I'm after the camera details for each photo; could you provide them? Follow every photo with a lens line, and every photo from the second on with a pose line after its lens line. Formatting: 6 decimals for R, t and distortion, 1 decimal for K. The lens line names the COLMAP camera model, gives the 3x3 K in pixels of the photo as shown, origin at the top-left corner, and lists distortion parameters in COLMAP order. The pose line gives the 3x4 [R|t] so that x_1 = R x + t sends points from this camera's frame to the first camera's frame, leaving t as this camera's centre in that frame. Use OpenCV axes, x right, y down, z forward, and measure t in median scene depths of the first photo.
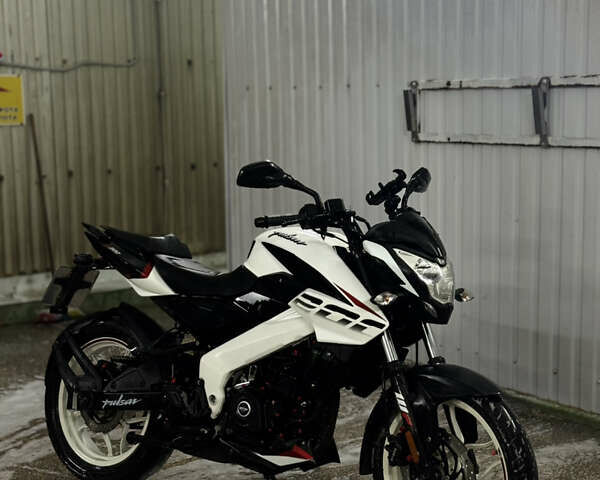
lens RADIAL K [[1085.2, 0, 300.0], [0, 1085.2, 240.0], [0, 0, 1]] dist [0.194905, -0.269380]
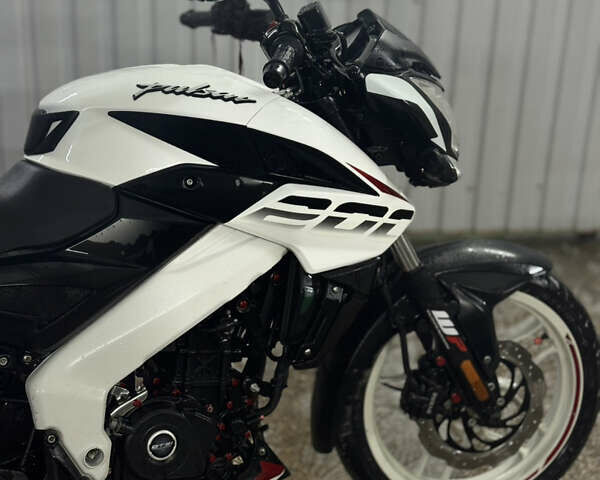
lens RADIAL K [[1085.2, 0, 300.0], [0, 1085.2, 240.0], [0, 0, 1]] dist [0.194905, -0.269380]
pose [[0.495947, -0.299600, 0.815031, -0.401965], [0.081561, 0.950517, 0.299775, -0.081774], [-0.864514, -0.082198, 0.495842, 0.696592]]
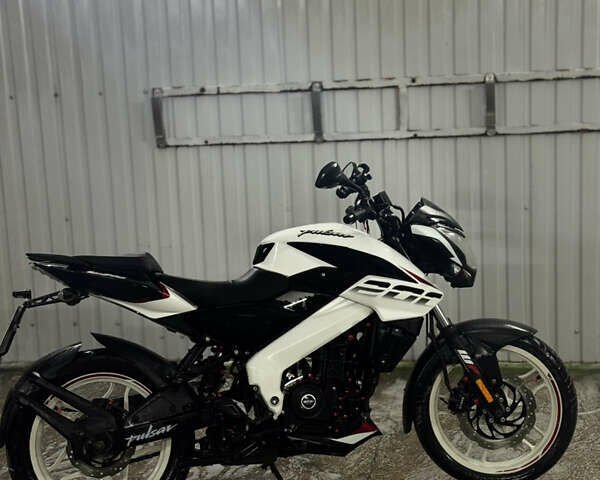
lens RADIAL K [[1085.2, 0, 300.0], [0, 1085.2, 240.0], [0, 0, 1]] dist [0.194905, -0.269380]
pose [[0.729077, -0.123128, 0.673265, -0.737283], [0.127447, 0.990904, 0.043207, -0.044668], [-0.672461, 0.054304, 0.738138, 0.223891]]
